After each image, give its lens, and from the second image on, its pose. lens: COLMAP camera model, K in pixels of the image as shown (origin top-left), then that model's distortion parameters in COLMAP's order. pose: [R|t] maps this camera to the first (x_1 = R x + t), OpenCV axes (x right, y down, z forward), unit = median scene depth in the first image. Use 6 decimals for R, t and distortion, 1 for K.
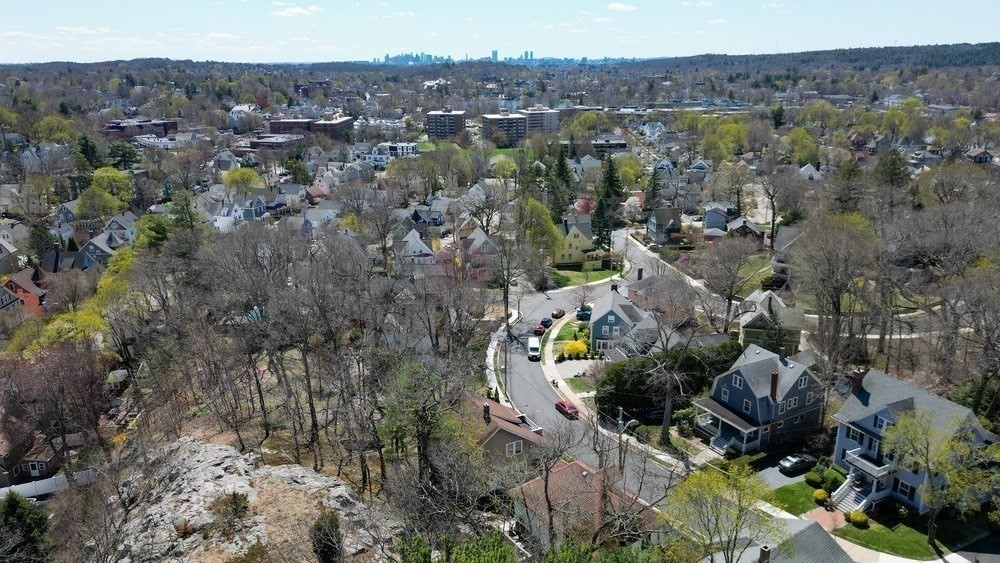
lens RADIAL K [[693.0, 0, 500.4], [0, 693.0, 282.1], [0, 0, 1]] dist [0.057590, -0.037671]
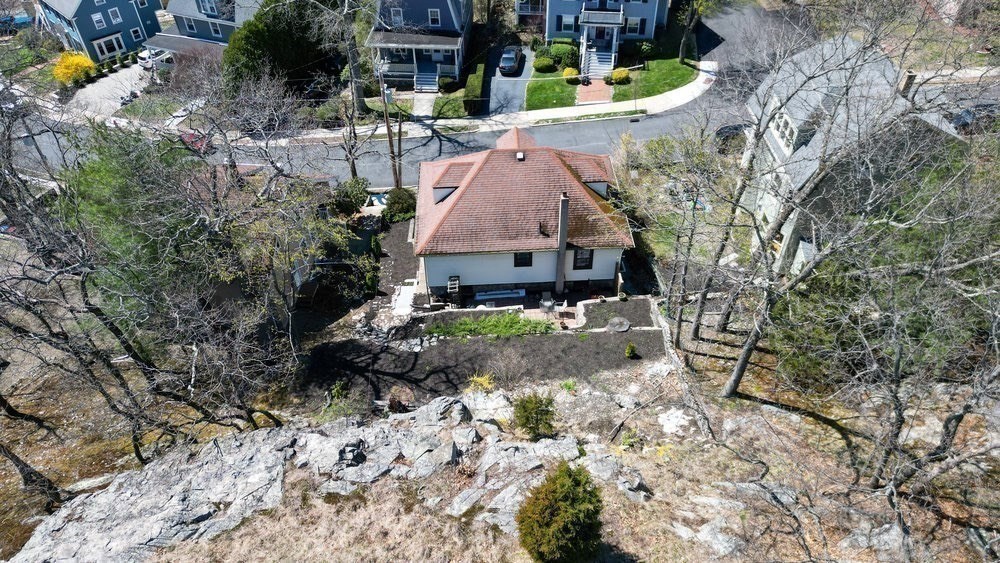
lens RADIAL K [[693.0, 0, 500.6], [0, 693.0, 282.9], [0, 0, 1]] dist [0.057590, -0.037671]
pose [[0.558633, -0.576100, 0.596689, -0.162139], [0.261288, 0.805016, 0.532614, 0.016697], [-0.787183, -0.141628, 0.600237, 0.315256]]
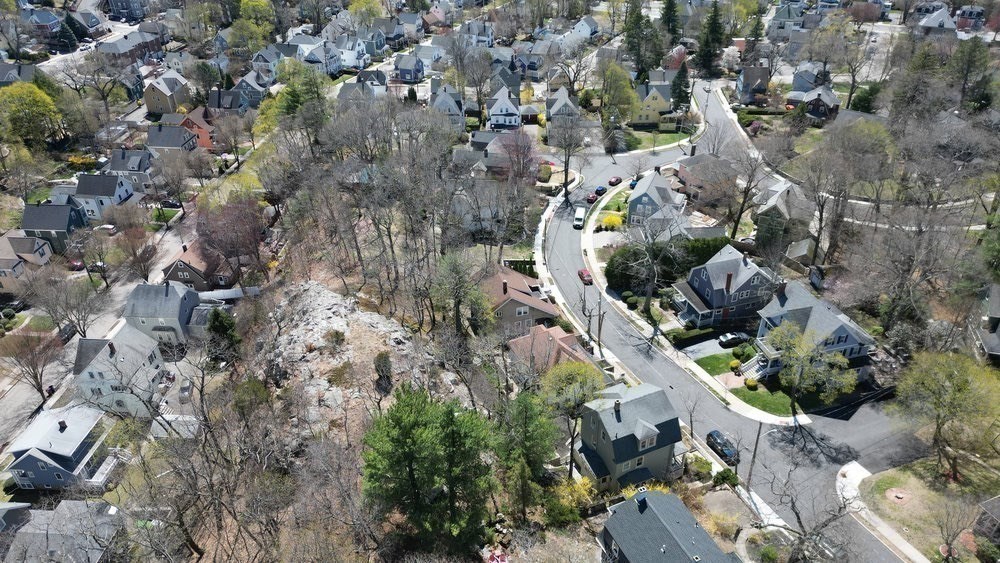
lens RADIAL K [[693.0, 0, 499.9], [0, 693.0, 278.7], [0, 0, 1]] dist [0.057590, -0.037671]
pose [[0.981581, 0.097512, -0.164288, 0.126392], [-0.048501, 0.958950, 0.279397, -0.142362], [0.184789, -0.266283, 0.946016, -0.227710]]
